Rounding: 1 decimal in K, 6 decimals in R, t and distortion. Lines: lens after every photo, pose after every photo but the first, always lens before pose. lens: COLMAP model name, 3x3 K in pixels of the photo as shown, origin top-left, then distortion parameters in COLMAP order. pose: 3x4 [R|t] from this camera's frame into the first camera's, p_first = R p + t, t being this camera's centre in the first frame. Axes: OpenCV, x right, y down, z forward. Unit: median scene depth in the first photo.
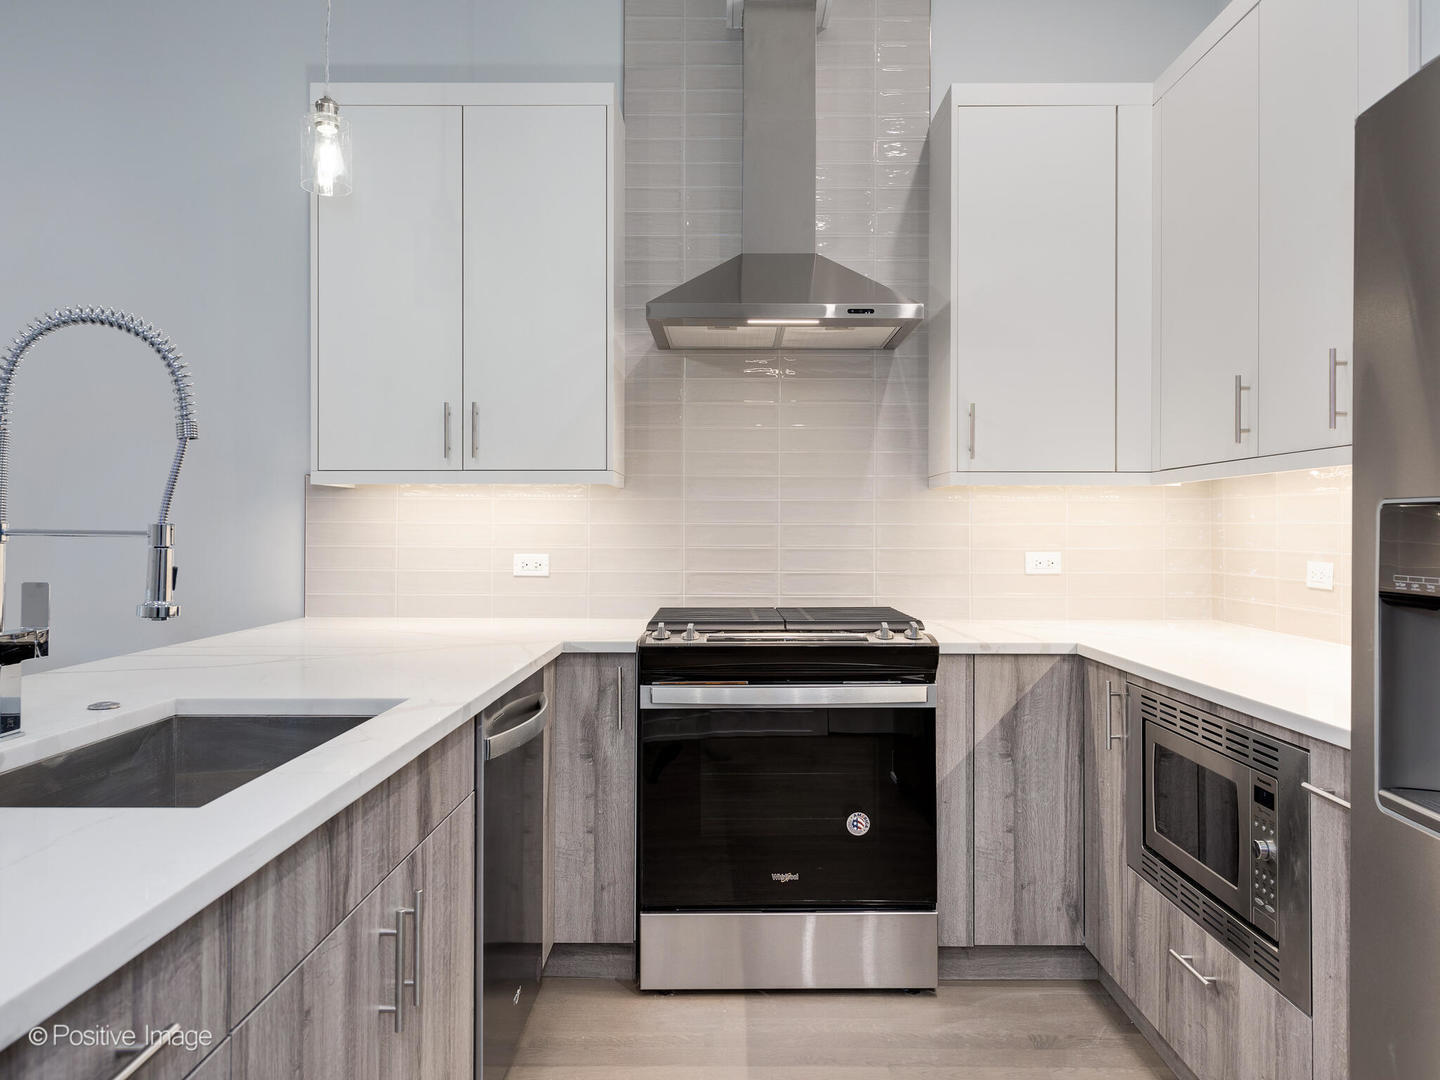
lens RADIAL K [[1042.1, 0, 719.2], [0, 1042.1, 533.3], [0, 0, 1]] dist [-0.002115, -0.000262]
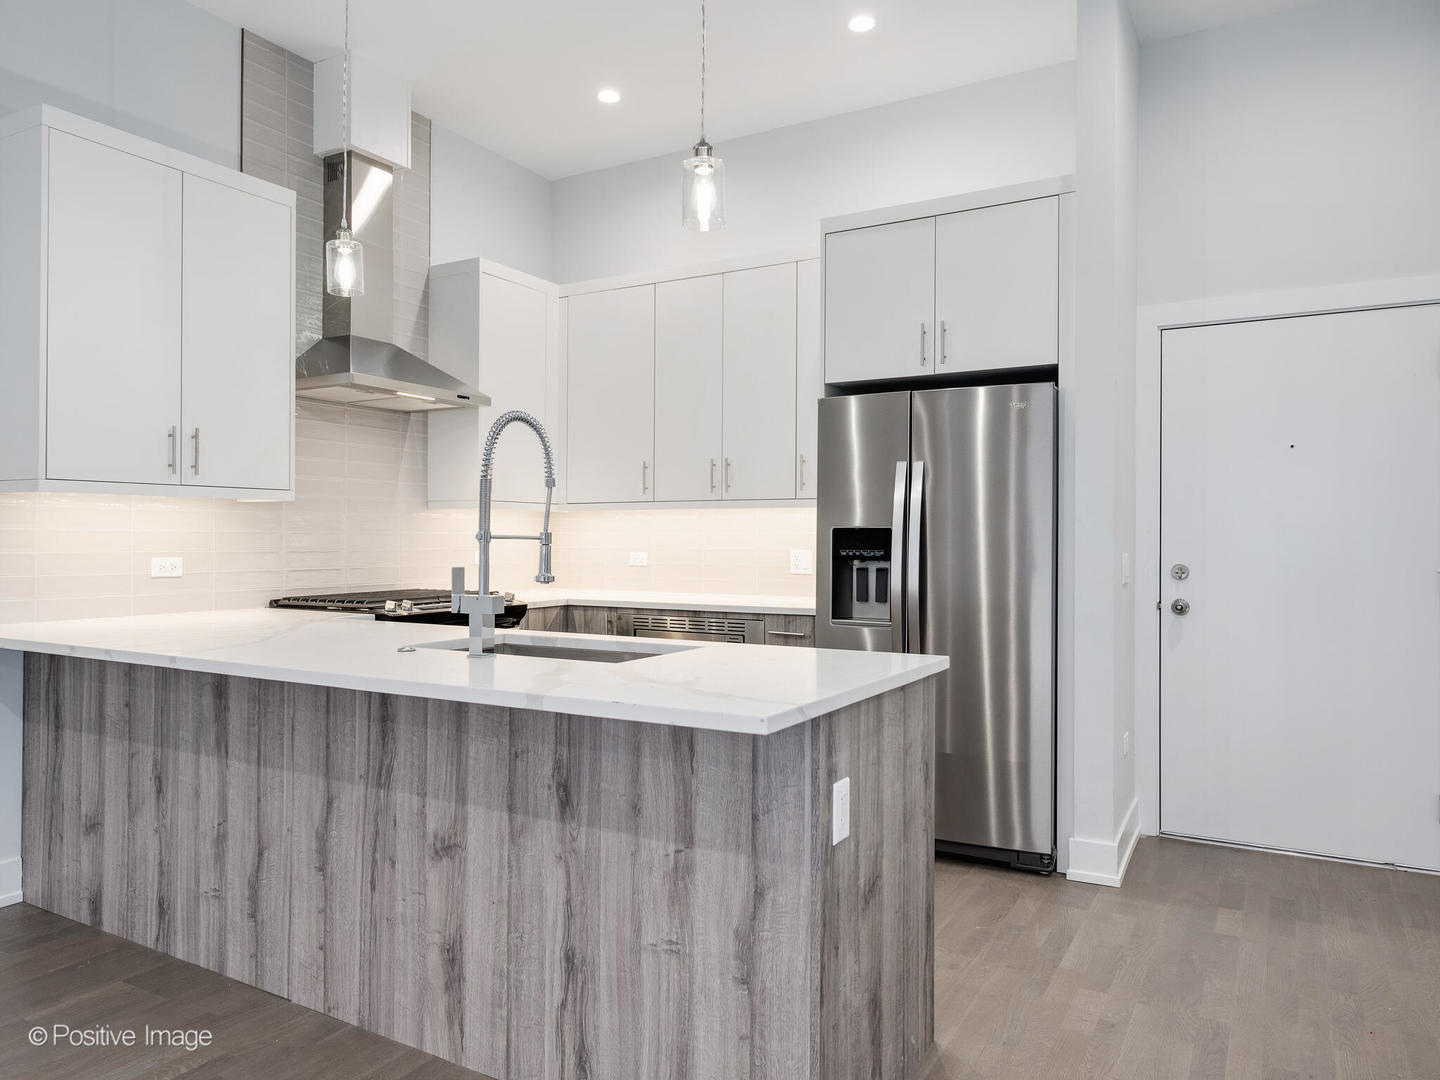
lens RADIAL K [[1042.1, 0, 719.2], [0, 1042.1, 533.3], [0, 0, 1]] dist [-0.002115, -0.000262]
pose [[0.468575, 0.003438, 0.883417, -1.020506], [0.004020, 0.999974, -0.006024, 0.002838], [-0.883414, 0.006374, 0.468549, -0.073755]]
